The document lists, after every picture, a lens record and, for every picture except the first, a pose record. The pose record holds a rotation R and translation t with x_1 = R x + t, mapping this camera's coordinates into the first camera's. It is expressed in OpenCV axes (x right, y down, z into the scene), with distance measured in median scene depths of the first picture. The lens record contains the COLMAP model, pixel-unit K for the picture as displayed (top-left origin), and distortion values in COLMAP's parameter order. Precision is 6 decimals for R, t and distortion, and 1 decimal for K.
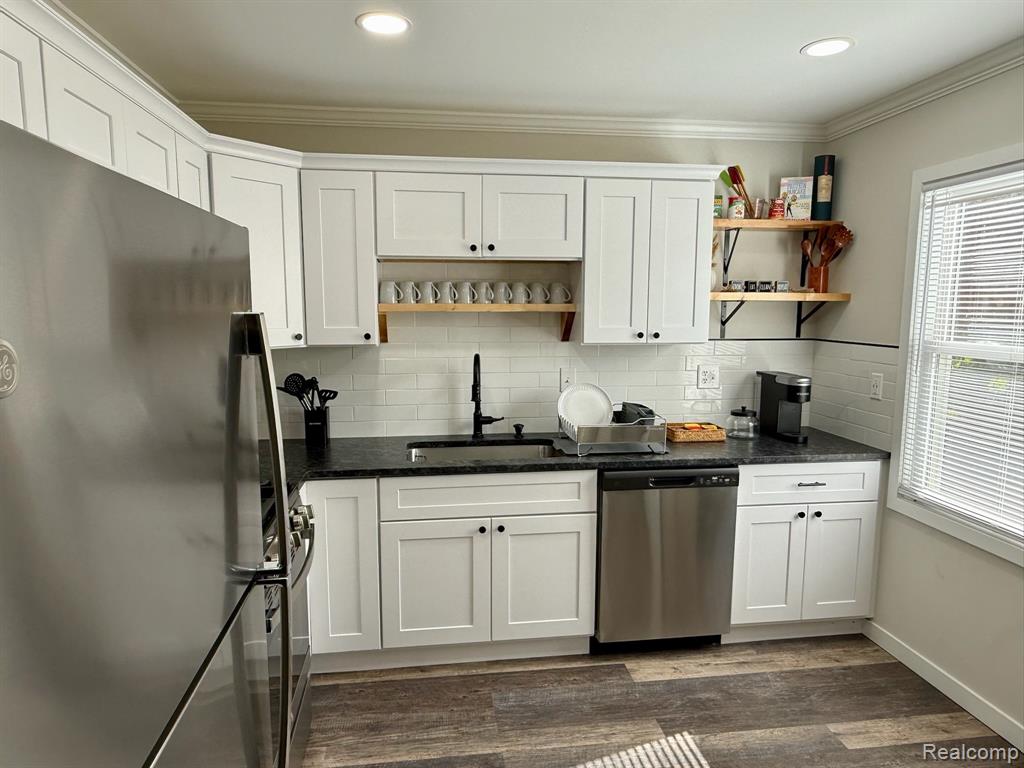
lens RADIAL K [[658.5, 0, 511.2], [0, 658.5, 389.2], [0, 0, 1]] dist [0.004225, 0.000839]
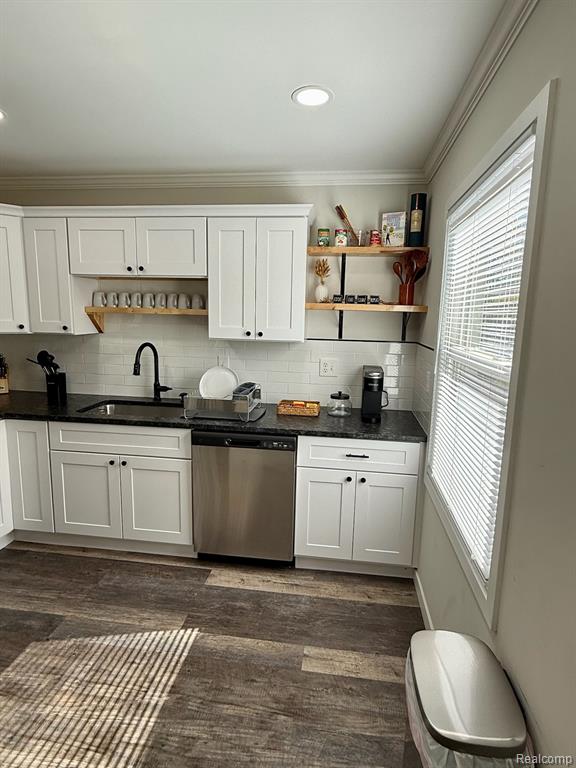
lens RADIAL K [[423.2, 0, 290.0], [0, 423.2, 380.6], [0, 0, 1]] dist [0.003824, -0.000702]
pose [[0.964508, 0.062318, -0.256593, 0.524905], [-0.056066, 0.997926, 0.031615, -0.018355], [0.258031, -0.016107, 0.966002, 0.183718]]
